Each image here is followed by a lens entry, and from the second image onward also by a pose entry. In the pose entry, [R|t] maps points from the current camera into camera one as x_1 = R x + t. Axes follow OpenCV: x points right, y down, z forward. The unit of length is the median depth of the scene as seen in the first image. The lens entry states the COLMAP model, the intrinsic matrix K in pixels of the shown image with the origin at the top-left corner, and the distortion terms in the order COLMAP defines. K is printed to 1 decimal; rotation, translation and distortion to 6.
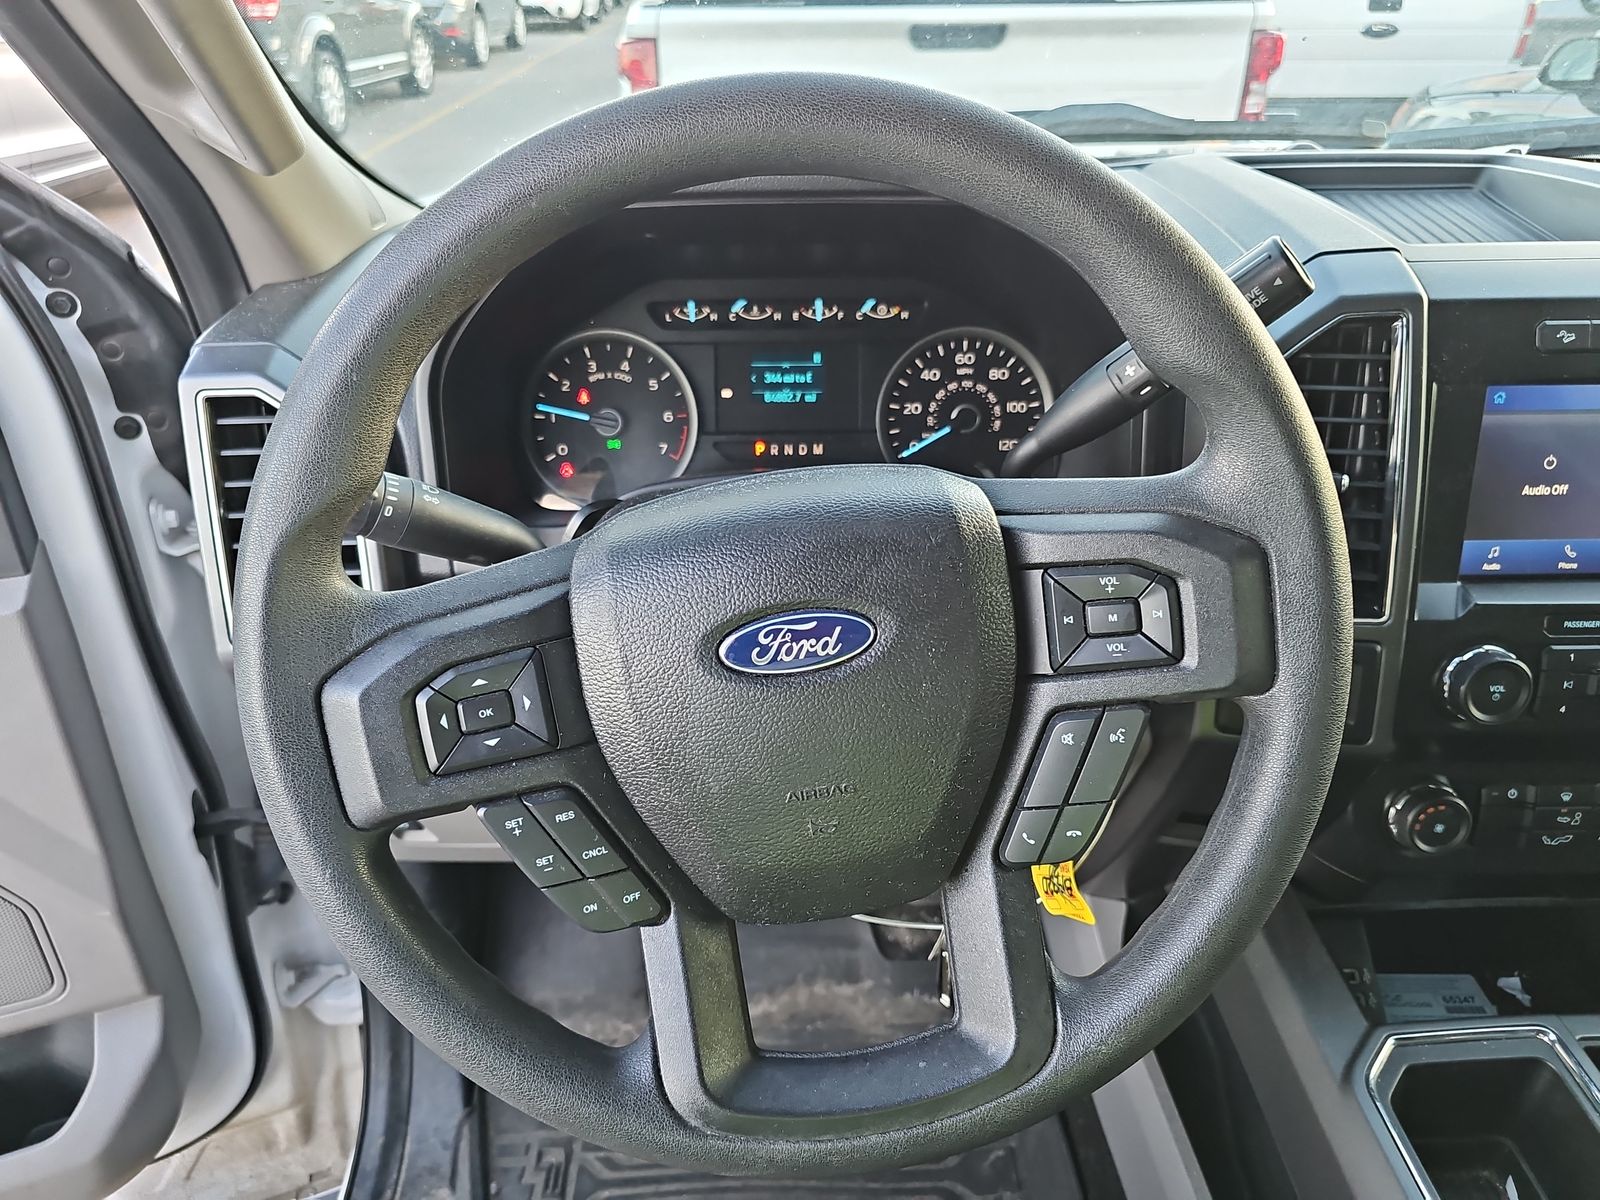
lens RADIAL K [[1069.4, 0, 798.0], [0, 1069.4, 597.1], [0, 0, 1]] dist [0.020560, -0.019174]
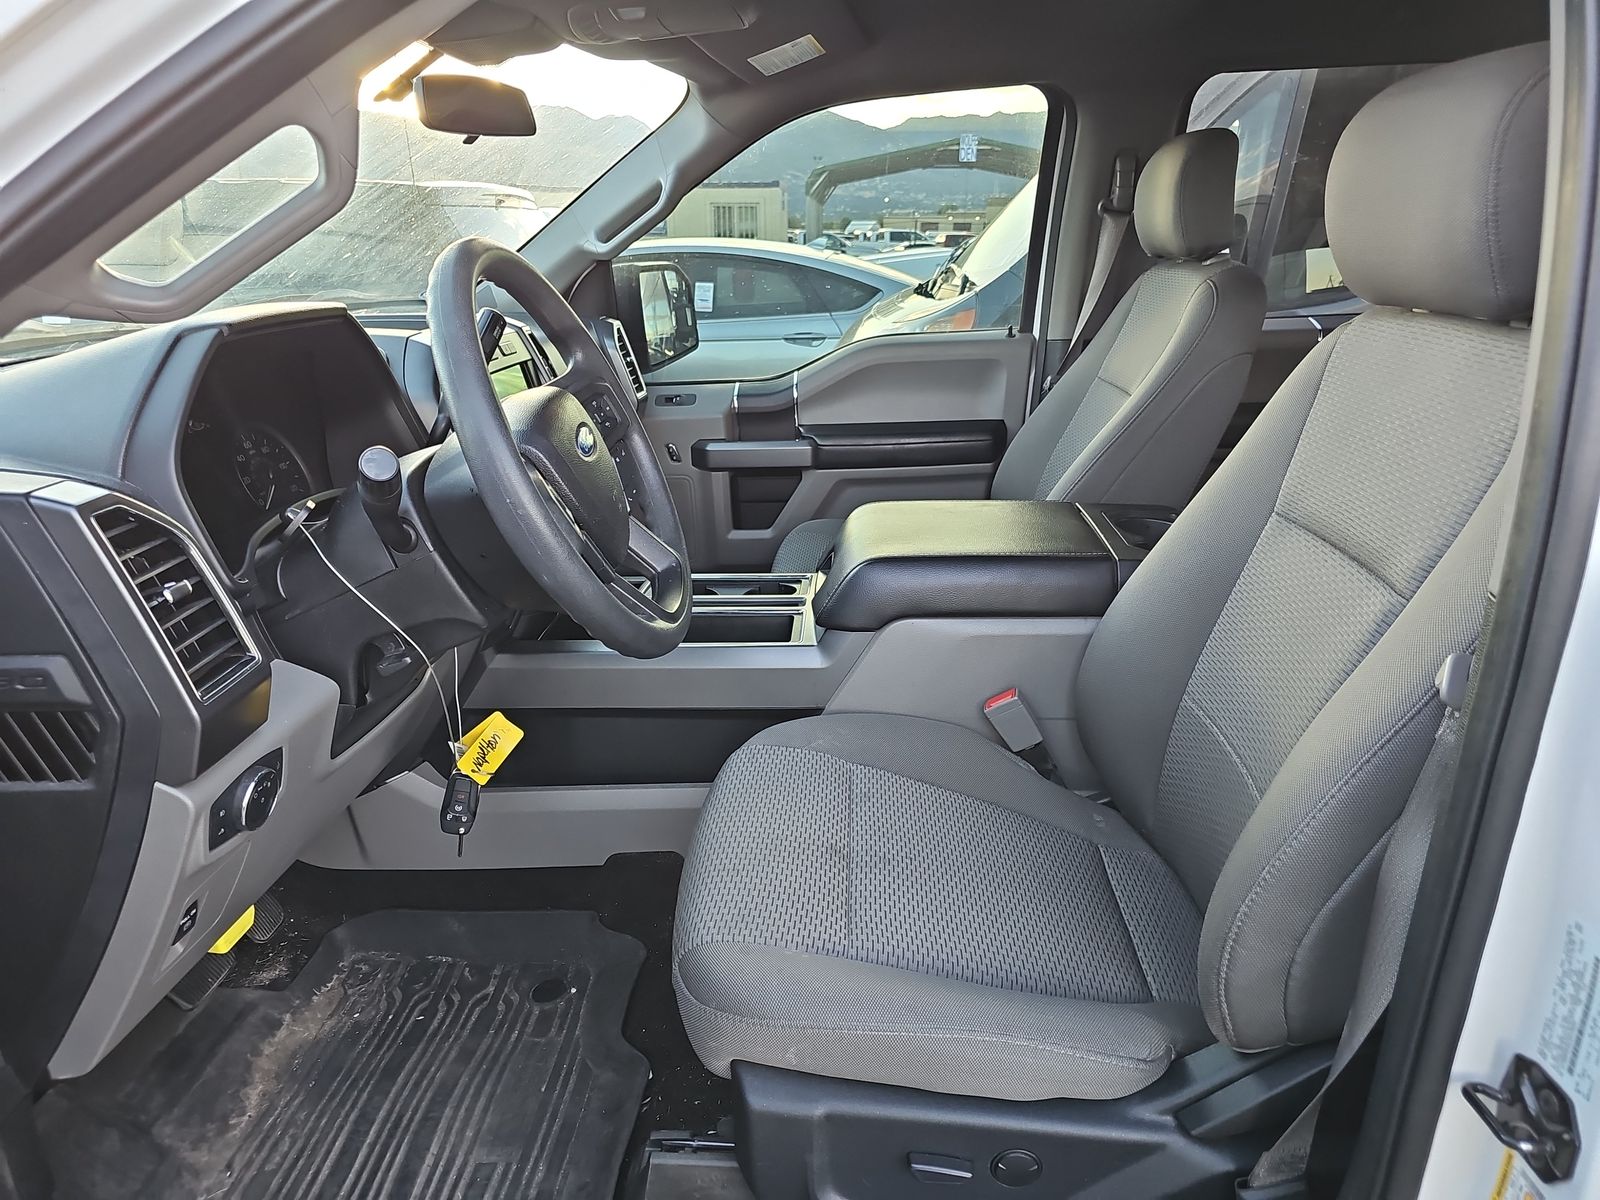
lens RADIAL K [[1069.4, 0, 795.2], [0, 1069.4, 595.9], [0, 0, 1]] dist [0.020560, -0.019174]
pose [[0.087792, -0.310694, 0.946447, -1.323261], [0.531725, 0.818053, 0.219223, 0.037850], [-0.842355, 0.484003, 0.237022, 0.064185]]
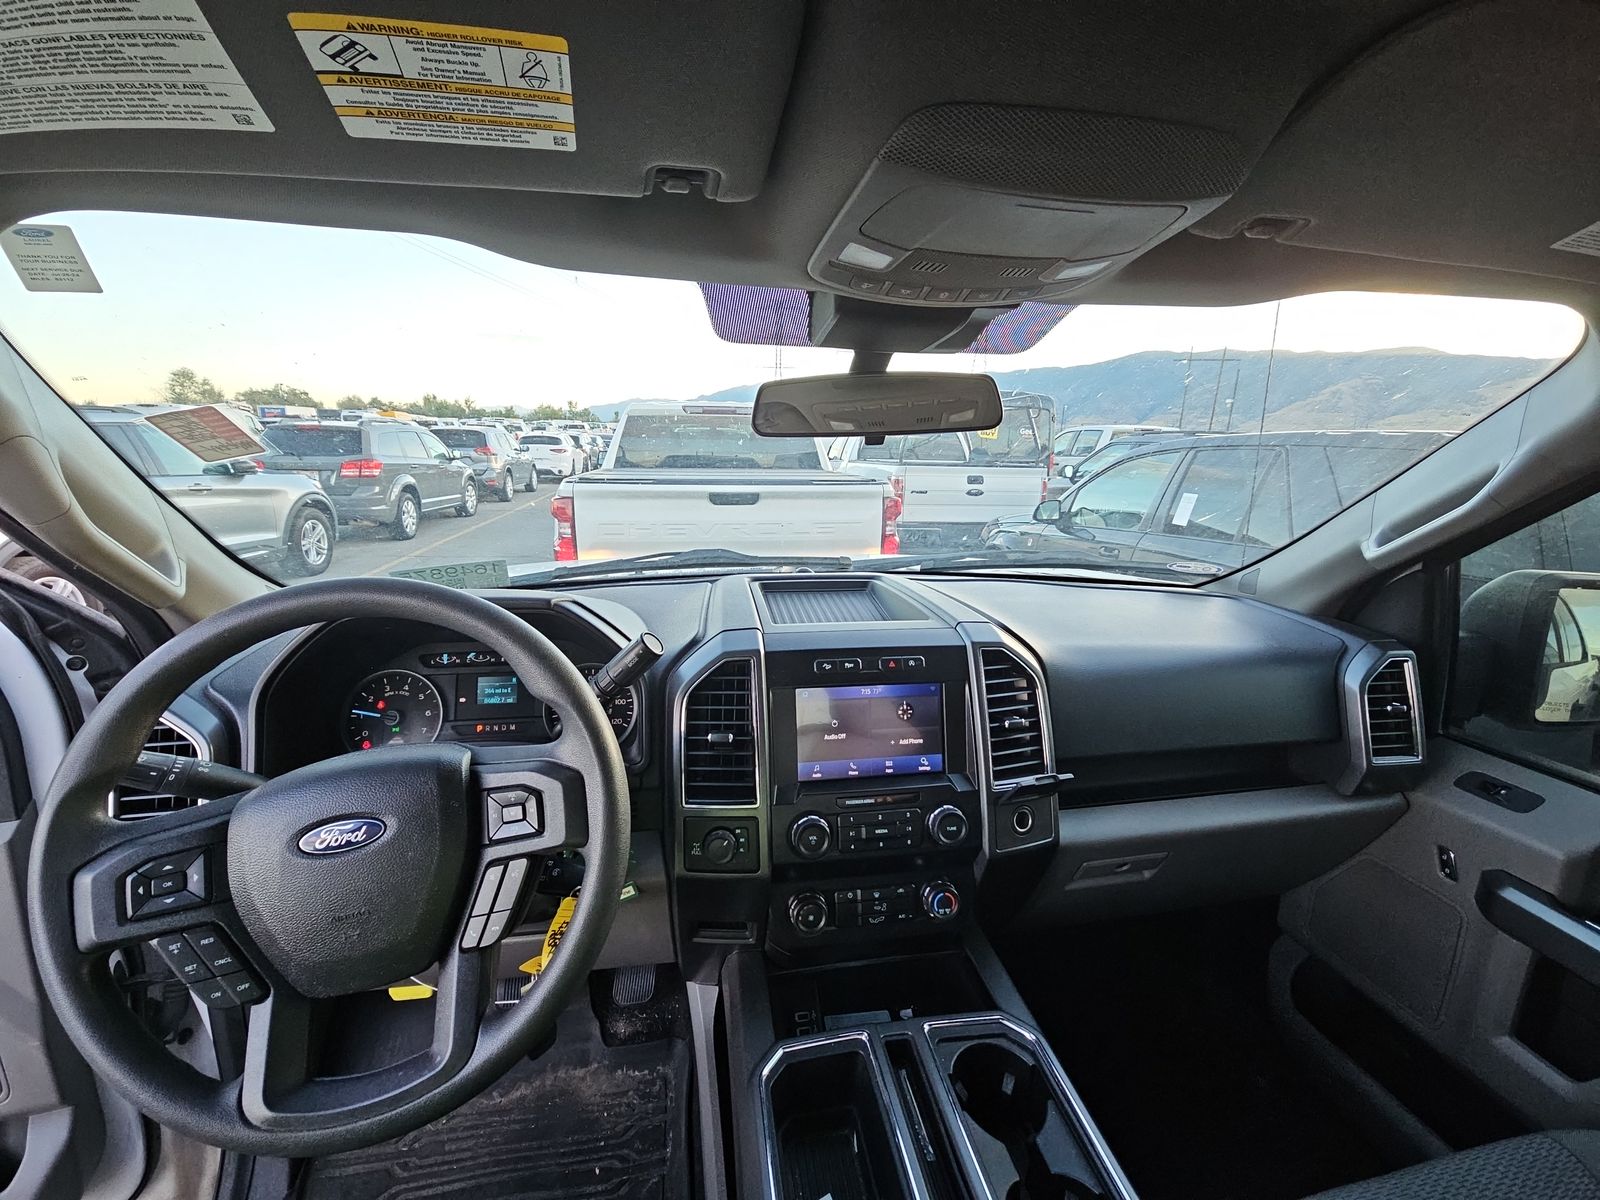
lens RADIAL K [[646.8, 0, 804.1], [0, 646.8, 593.6], [0, 0, 1]] dist [0.000412, -0.003226]
pose [[0.988753, -0.009377, 0.149260, 0.366378], [0.055141, 0.950577, -0.305552, 0.015129], [-0.139018, 0.310346, 0.940404, -0.227101]]
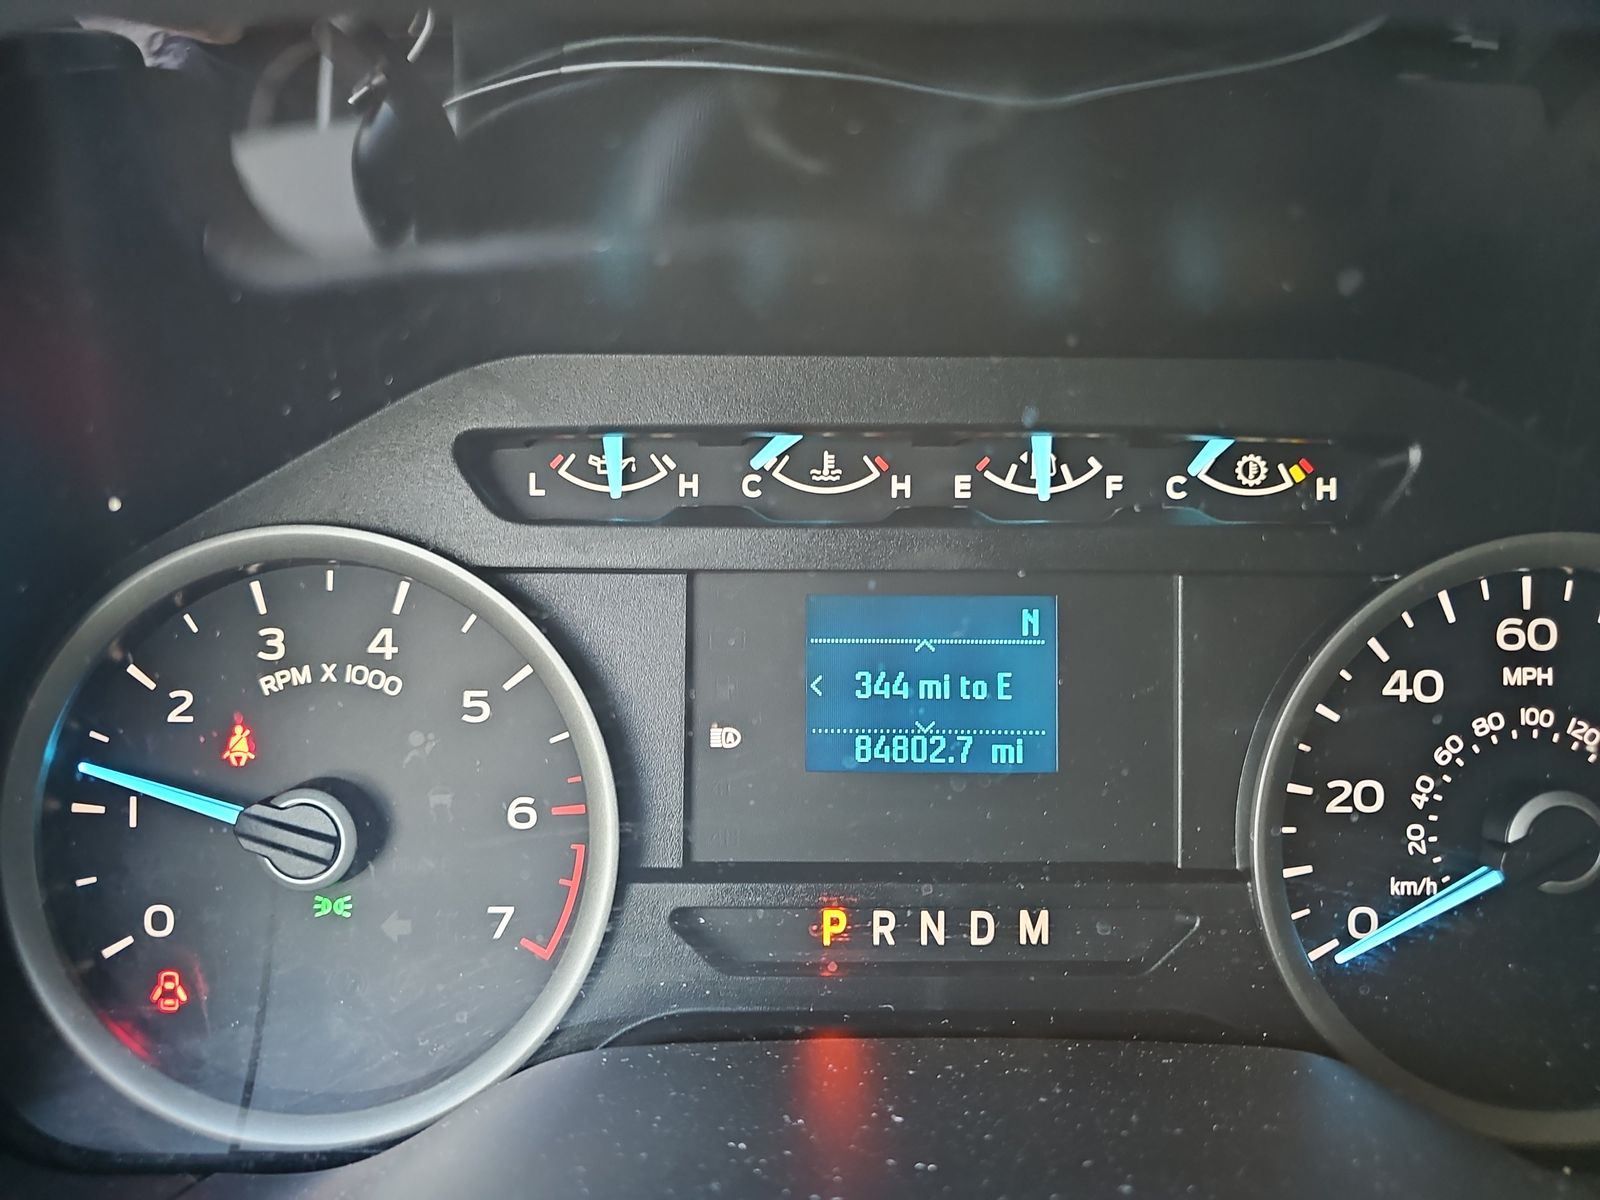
lens RADIAL K [[1069.4, 0, 802.6], [0, 1069.4, 602.1], [0, 0, 1]] dist [0.020560, -0.019174]
pose [[0.999899, 0.014191, 0.000039, -0.046045], [-0.013984, 0.985808, -0.167292, -0.178936], [-0.002412, 0.167275, 0.985907, 0.706262]]
